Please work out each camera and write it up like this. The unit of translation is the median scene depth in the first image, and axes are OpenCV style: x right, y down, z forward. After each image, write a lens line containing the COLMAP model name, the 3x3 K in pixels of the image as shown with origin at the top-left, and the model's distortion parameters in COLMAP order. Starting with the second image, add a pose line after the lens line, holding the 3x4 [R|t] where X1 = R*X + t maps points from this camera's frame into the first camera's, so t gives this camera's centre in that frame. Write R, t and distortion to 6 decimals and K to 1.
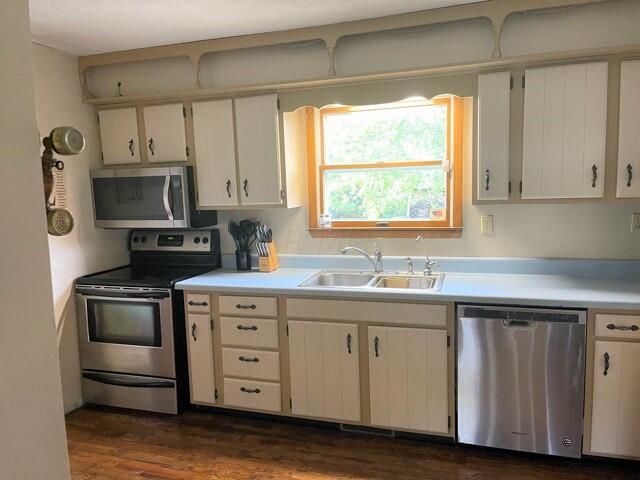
lens RADIAL K [[483.8, 0, 319.6], [0, 483.8, 245.3], [0, 0, 1]] dist [0.067813, -0.081453]
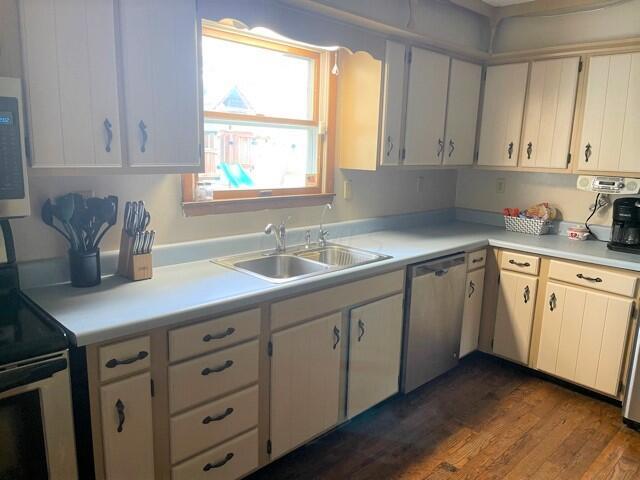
lens RADIAL K [[483.8, 0, 320.5], [0, 483.8, 245.2], [0, 0, 1]] dist [0.067813, -0.081453]
pose [[0.456060, -0.130996, 0.880255, -0.599730], [0.065356, 0.991367, 0.113671, -0.045744], [-0.887546, 0.005689, 0.460684, 0.580224]]
